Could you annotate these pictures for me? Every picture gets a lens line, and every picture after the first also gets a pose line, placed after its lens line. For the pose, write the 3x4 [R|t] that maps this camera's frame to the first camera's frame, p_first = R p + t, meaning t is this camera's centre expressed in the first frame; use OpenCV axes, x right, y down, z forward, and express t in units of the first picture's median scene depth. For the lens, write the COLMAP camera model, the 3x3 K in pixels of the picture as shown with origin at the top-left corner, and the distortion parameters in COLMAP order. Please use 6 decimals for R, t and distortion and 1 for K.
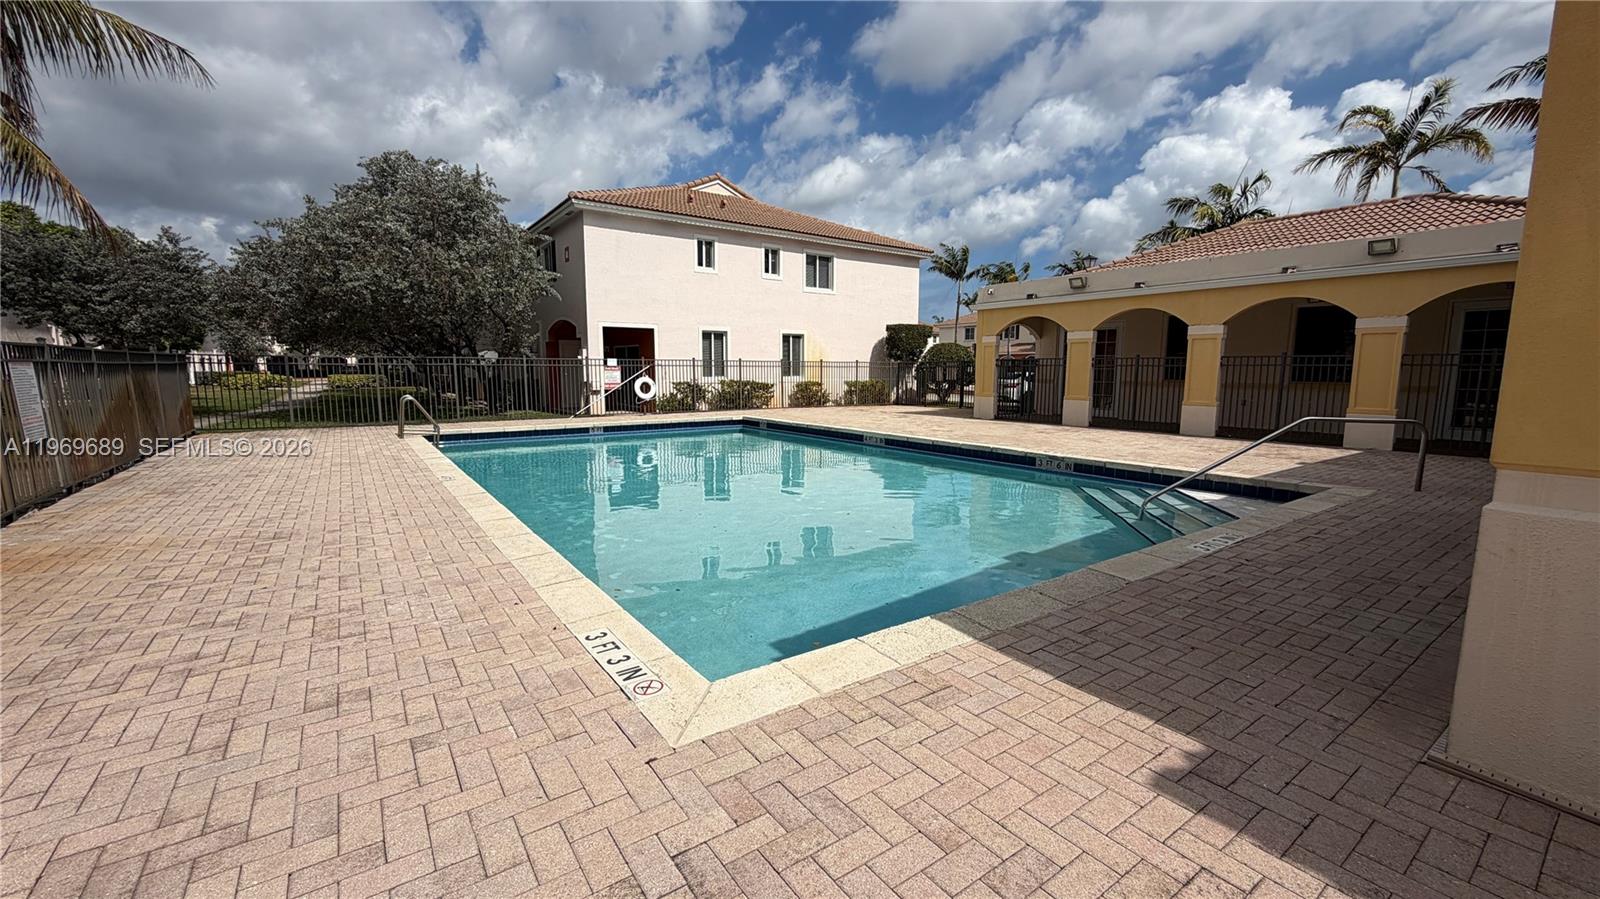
lens RADIAL K [[633.9, 0, 787.4], [0, 633.9, 450.2], [0, 0, 1]] dist [-0.005618, -0.000131]
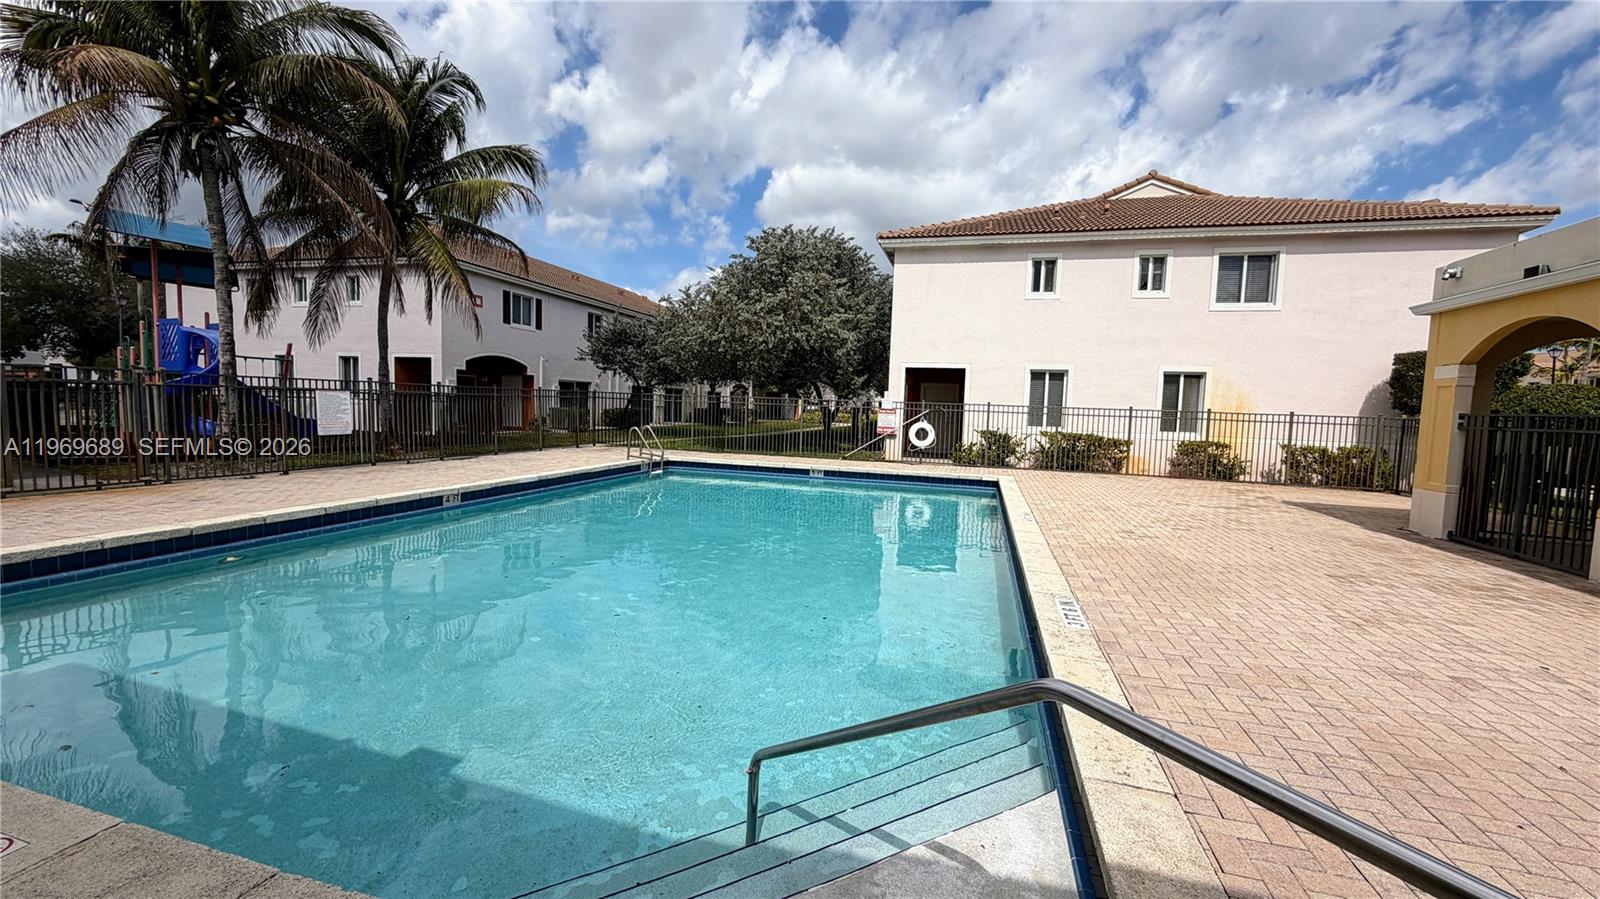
lens RADIAL K [[633.9, 0, 793.2], [0, 633.9, 451.8], [0, 0, 1]] dist [-0.005618, -0.000131]
pose [[0.624077, 0.075898, -0.777668, 0.306170], [-0.132799, 0.991094, -0.009844, -0.035231], [0.769995, 0.109417, 0.628598, 0.258572]]
